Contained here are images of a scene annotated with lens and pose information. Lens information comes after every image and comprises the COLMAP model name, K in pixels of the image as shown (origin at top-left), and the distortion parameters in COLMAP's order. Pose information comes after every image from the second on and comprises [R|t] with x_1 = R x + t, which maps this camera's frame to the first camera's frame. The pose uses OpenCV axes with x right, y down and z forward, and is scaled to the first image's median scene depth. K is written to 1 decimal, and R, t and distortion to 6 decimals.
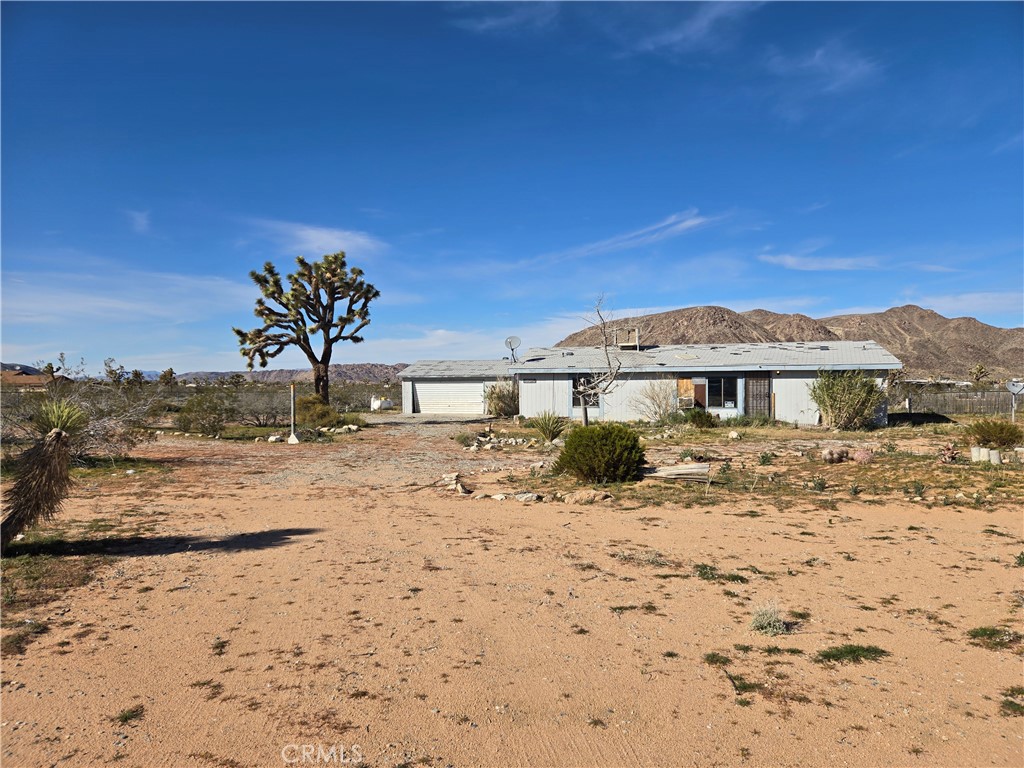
lens RADIAL K [[689.2, 0, 522.0], [0, 689.2, 382.3], [0, 0, 1]] dist [0.062811, -0.052808]
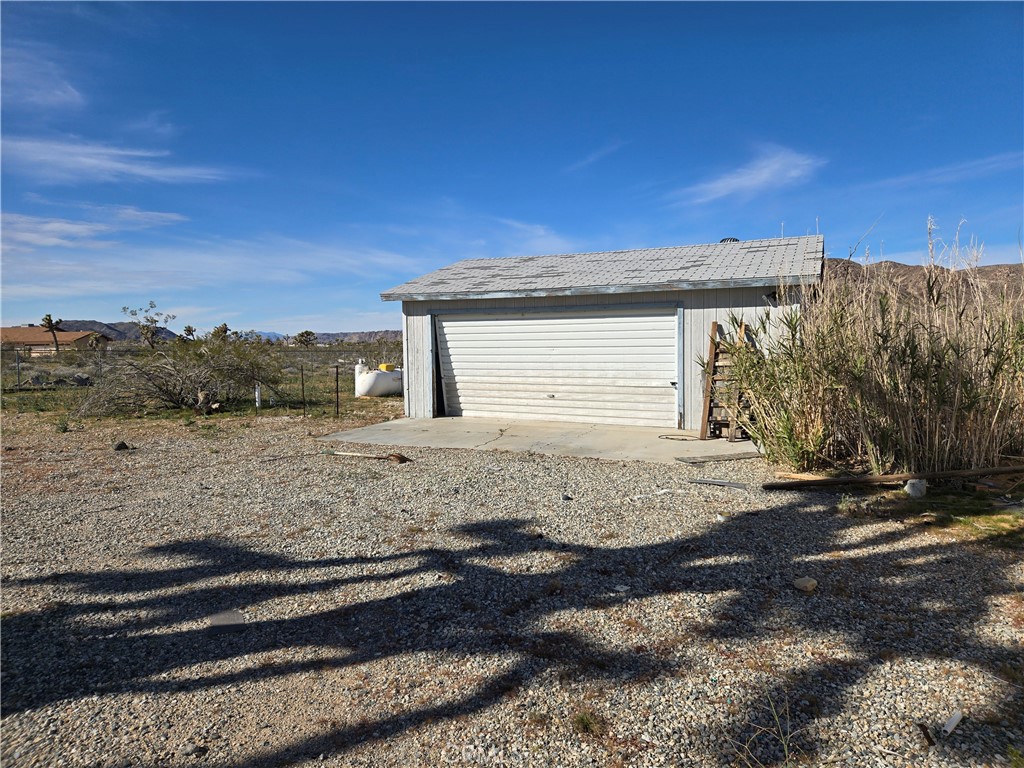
lens RADIAL K [[689.2, 0, 522.0], [0, 689.2, 382.3], [0, 0, 1]] dist [0.062811, -0.052808]
pose [[0.989431, 0.005647, -0.144893, -0.112356], [0.002717, 0.998344, 0.057462, 0.016815], [0.144978, -0.057248, 0.987777, 1.044444]]
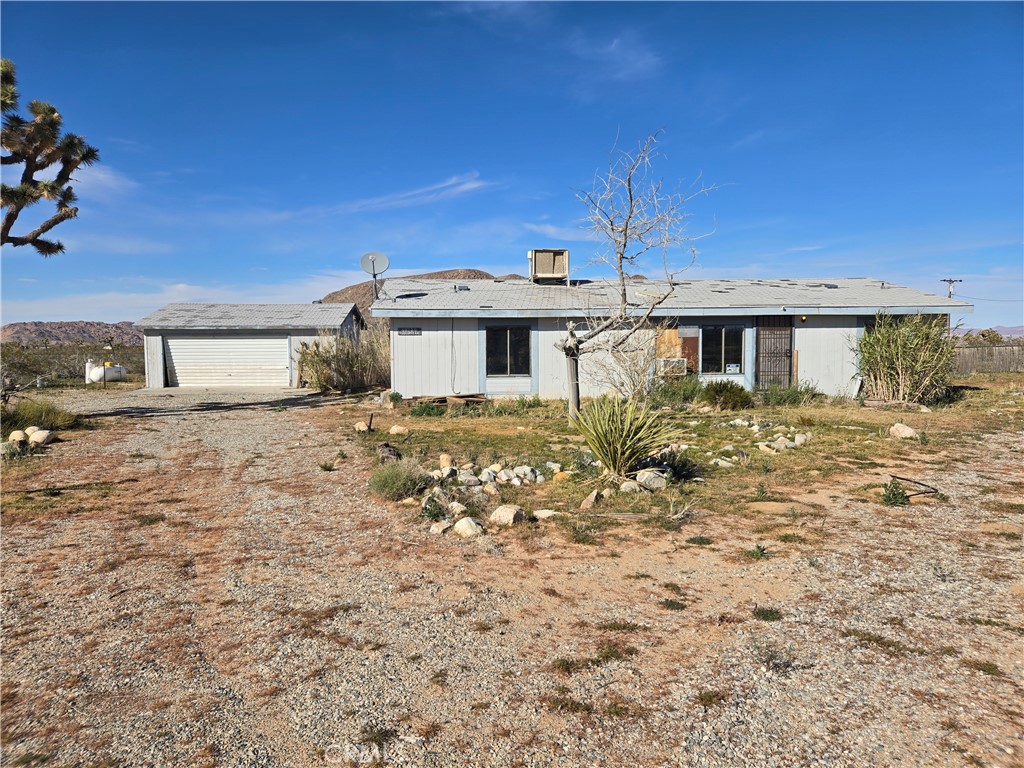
lens RADIAL K [[689.2, 0, 522.0], [0, 689.2, 382.3], [0, 0, 1]] dist [0.062811, -0.052808]
pose [[0.942253, -0.019627, 0.334327, -0.098536], [0.001127, 0.998461, 0.055441, 0.008854], [-0.334901, -0.051862, 0.940825, 0.455516]]
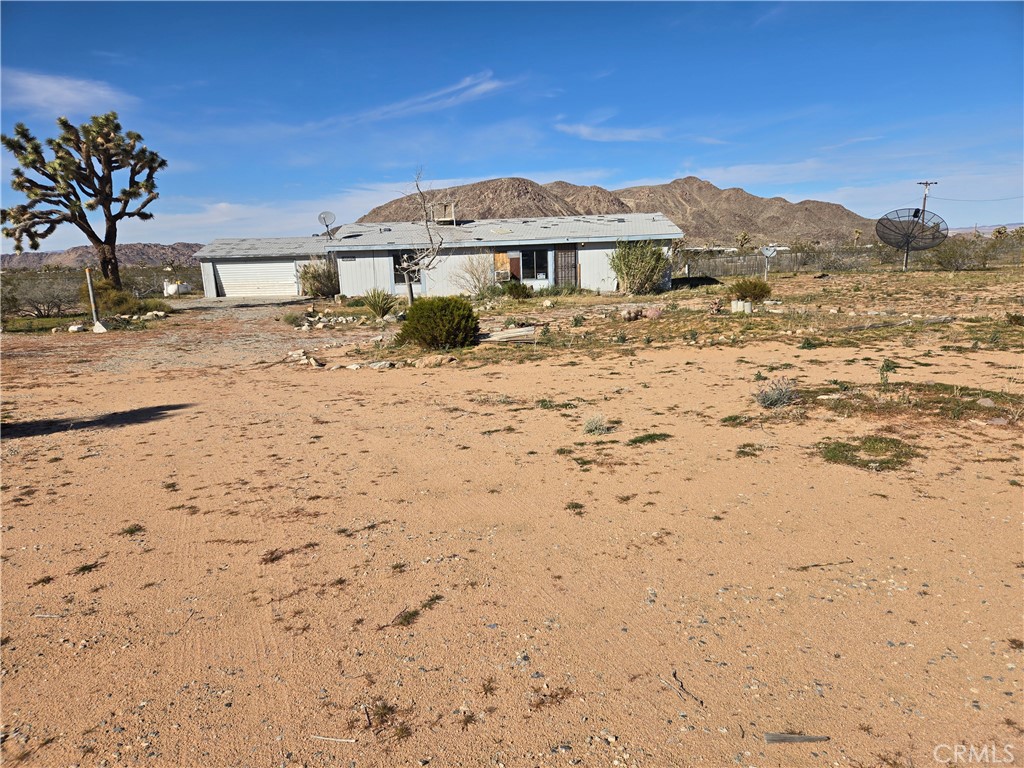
lens RADIAL K [[684.9, 0, 522.3], [0, 684.9, 399.1], [0, 0, 1]] dist [0.074514, -0.060511]
pose [[0.962173, -0.082832, 0.259541, -0.024036], [0.029253, 0.978563, 0.203859, 0.000658], [-0.270863, -0.188555, 0.943971, -0.042623]]
